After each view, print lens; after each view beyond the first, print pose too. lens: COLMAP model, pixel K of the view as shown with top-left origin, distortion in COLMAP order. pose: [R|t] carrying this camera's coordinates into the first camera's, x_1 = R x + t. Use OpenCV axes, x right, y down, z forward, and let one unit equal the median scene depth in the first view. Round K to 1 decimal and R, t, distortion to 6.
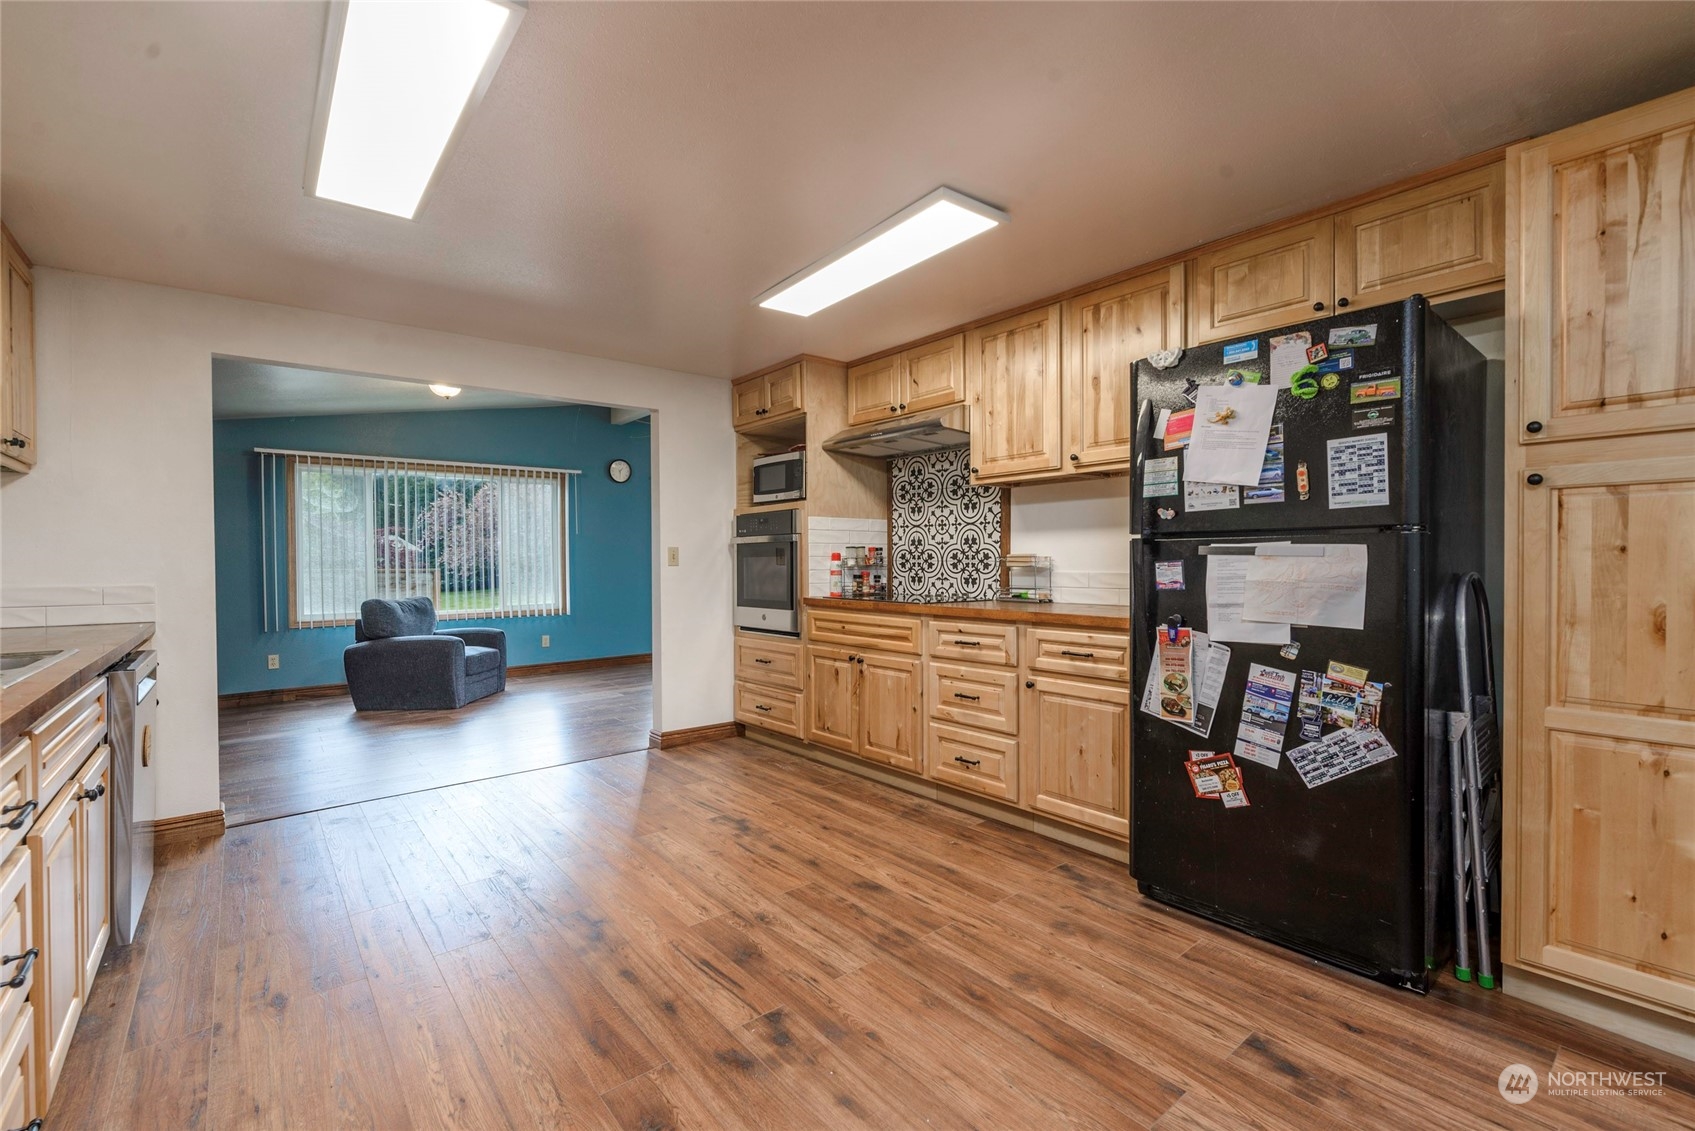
lens RADIAL K [[731.3, 0, 842.2], [0, 731.3, 570.0], [0, 0, 1]] dist [-0.010392, 0.000005]
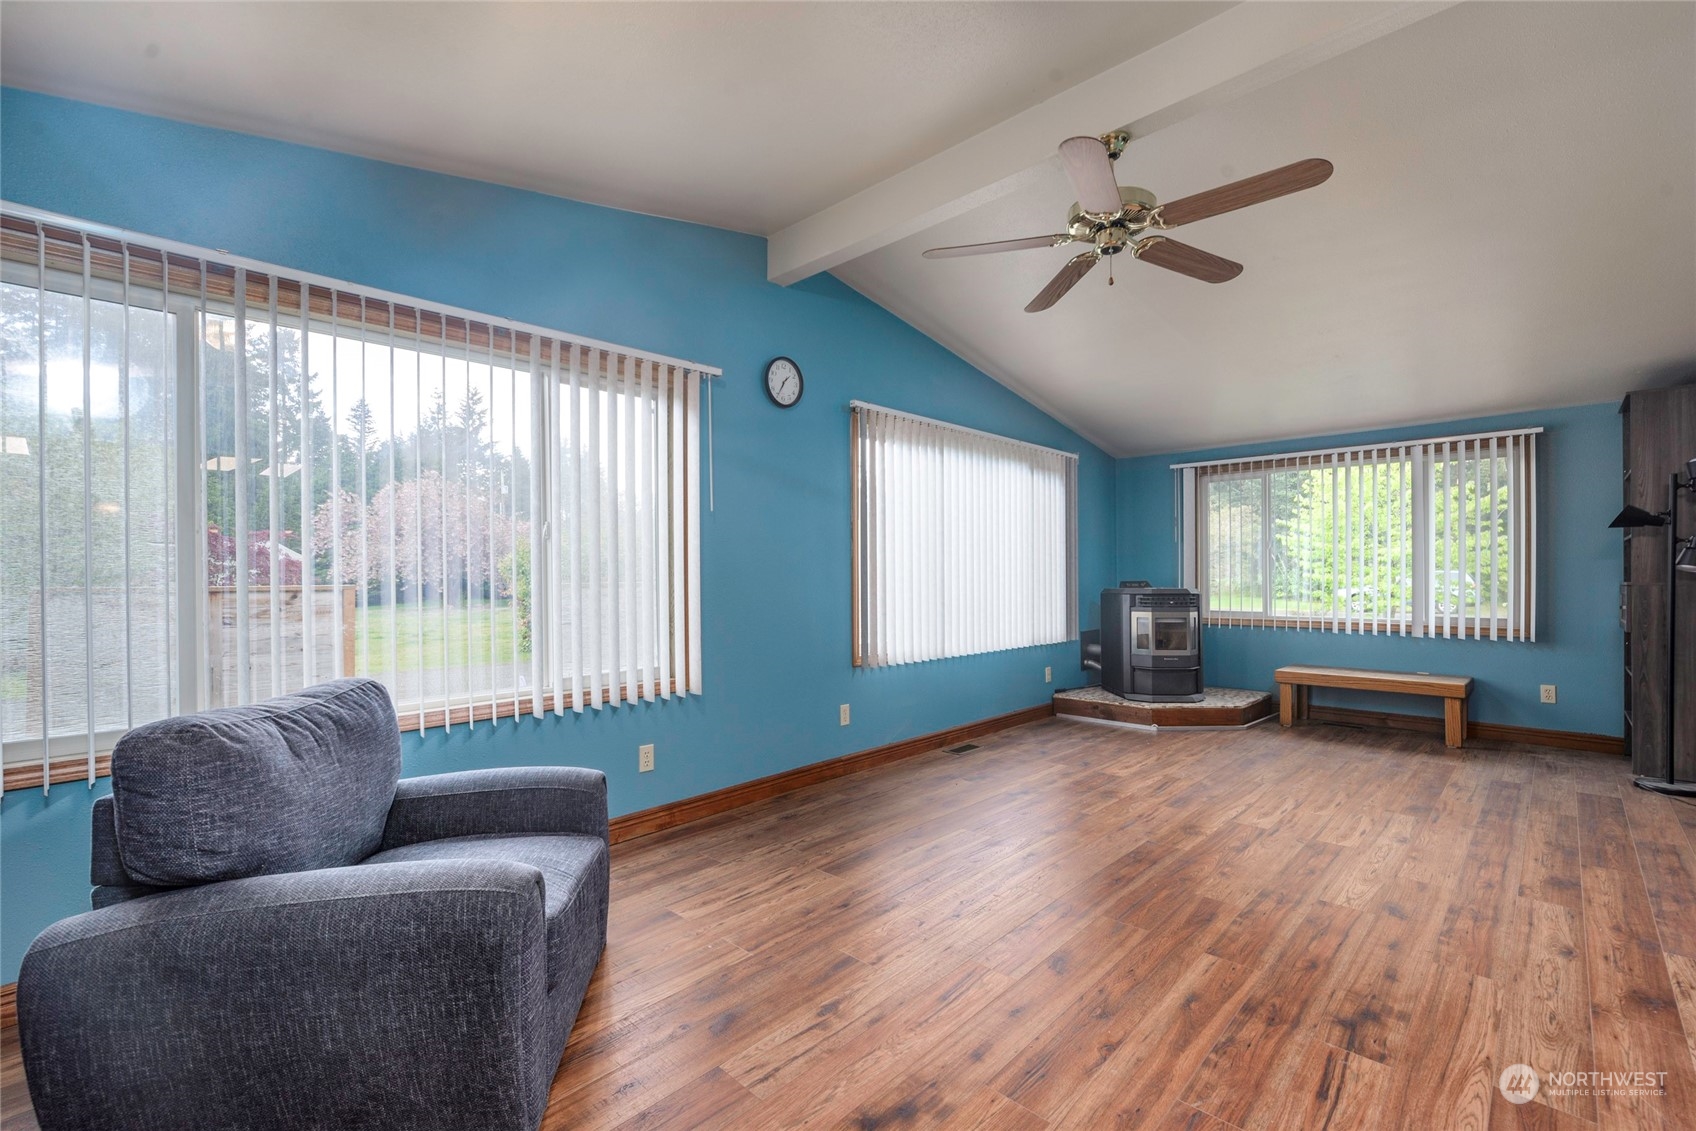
lens RADIAL K [[731.7, 0, 842.0], [0, 731.7, 574.0], [0, 0, 1]] dist [-0.010392, 0.000005]
pose [[0.993344, 0.001193, 0.115184, -0.333768], [0.000064, 0.999941, -0.010904, -0.005745], [-0.115190, 0.010839, 0.993284, 0.546784]]
